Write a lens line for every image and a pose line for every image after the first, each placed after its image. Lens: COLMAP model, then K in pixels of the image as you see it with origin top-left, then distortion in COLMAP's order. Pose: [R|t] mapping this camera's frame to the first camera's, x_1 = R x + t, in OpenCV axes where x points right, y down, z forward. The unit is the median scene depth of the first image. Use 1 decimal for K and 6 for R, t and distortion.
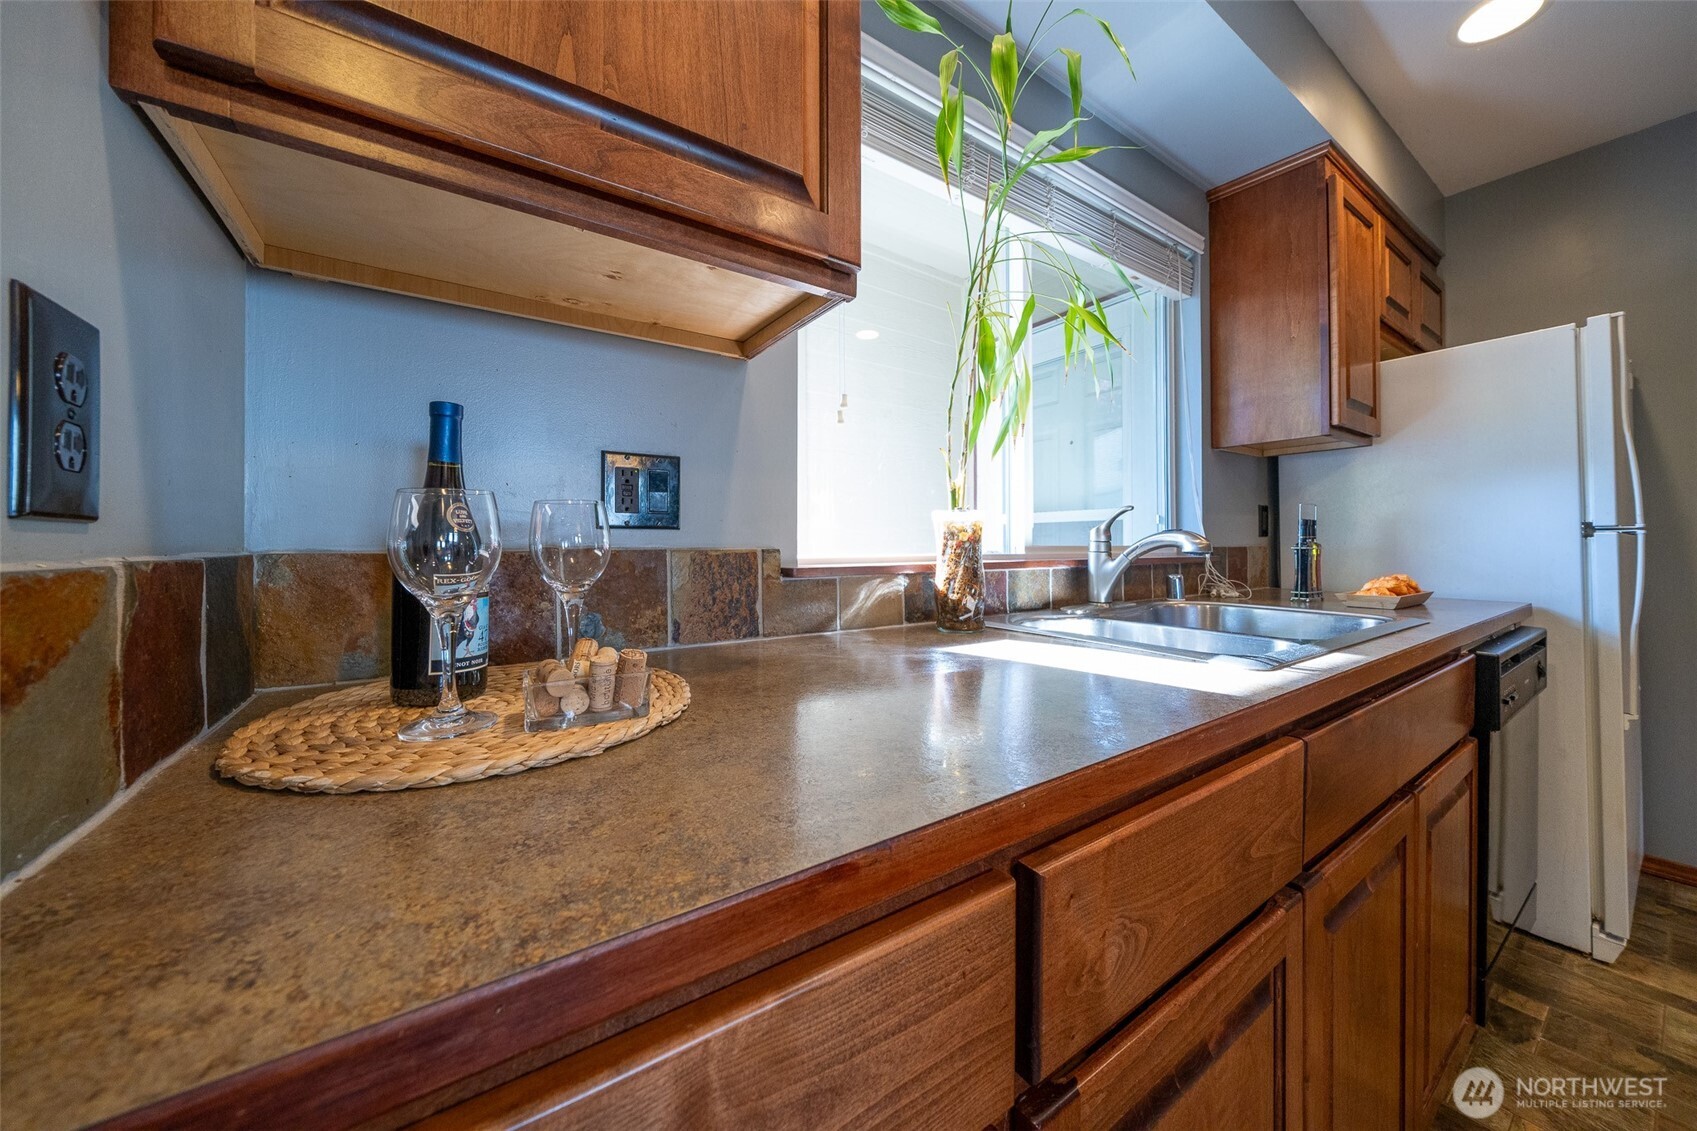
lens RADIAL K [[569.5, 0, 847.1], [0, 569.5, 547.8], [0, 0, 1]] dist [-0.002594, -0.000083]
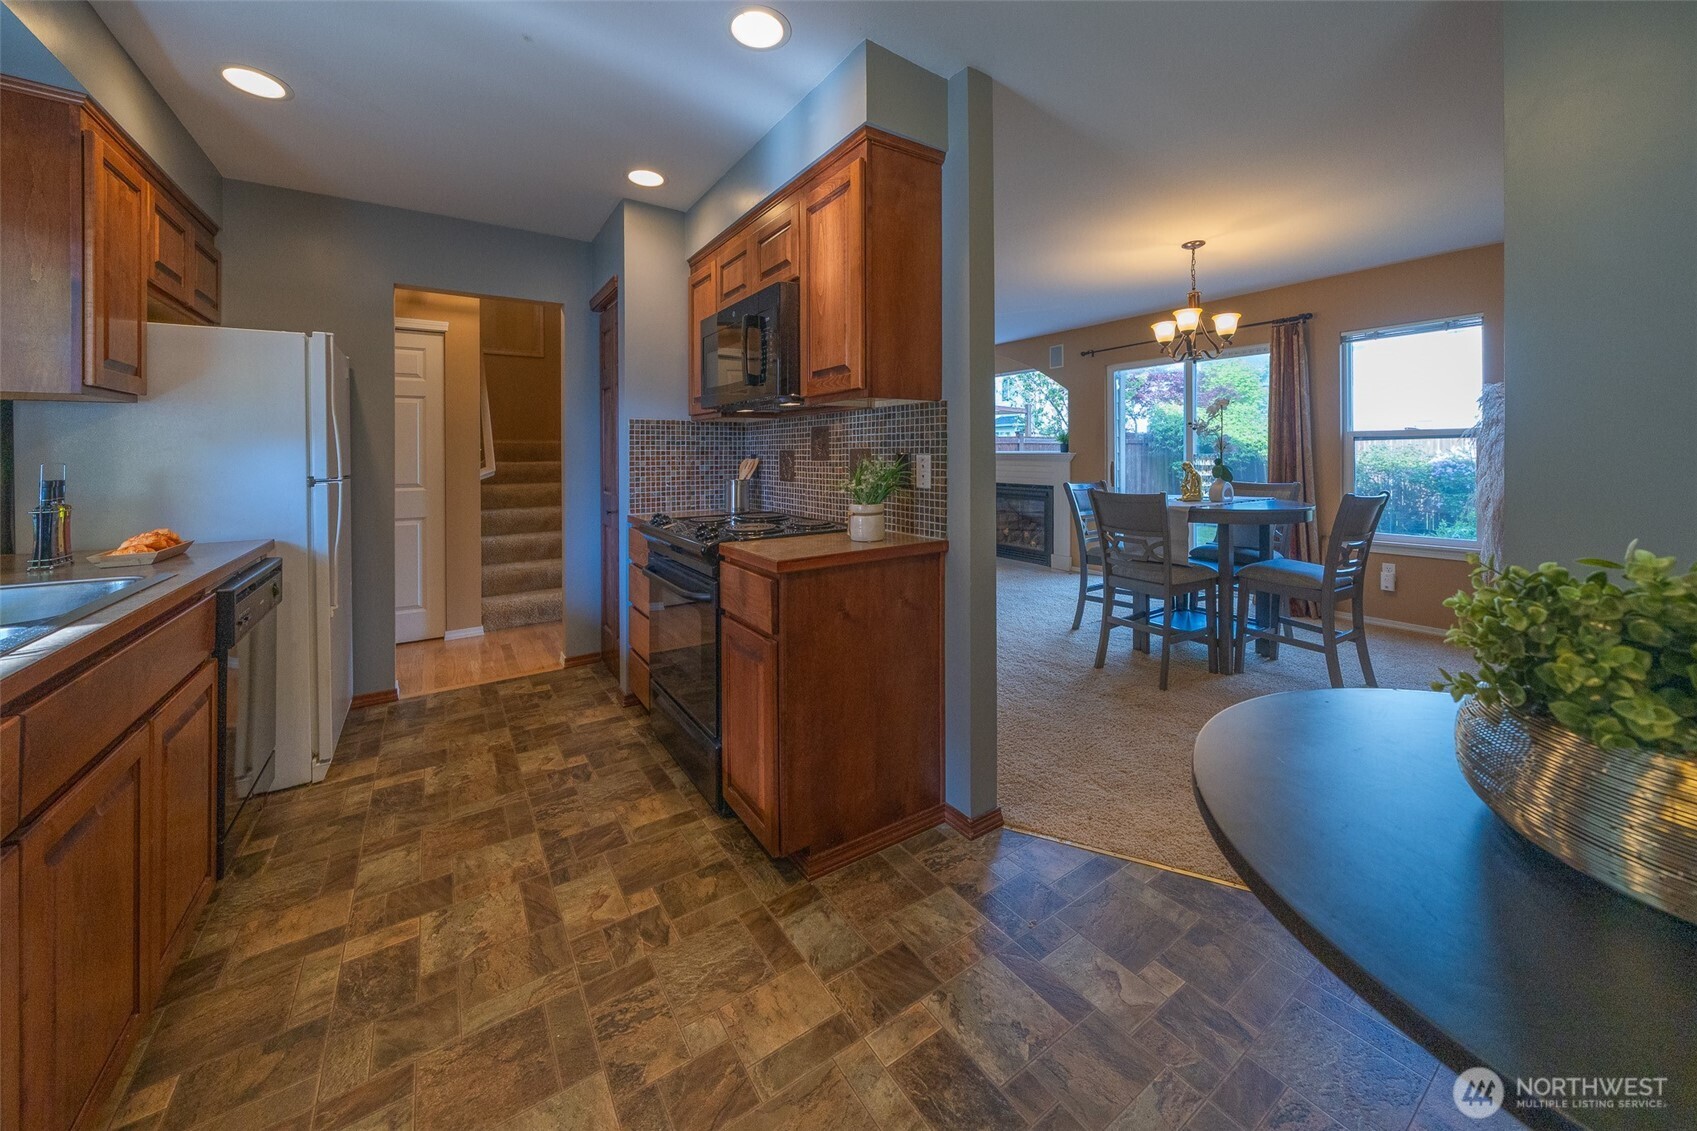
lens RADIAL K [[599.1, 0, 850.2], [0, 599.1, 452.5], [0, 0, 1]] dist [-0.002469, -0.000081]
pose [[-0.019860, 0.010662, 0.999746, -0.209858], [0.006647, 0.999922, -0.010532, -0.080214], [-0.999781, 0.006437, -0.019929, -0.310722]]
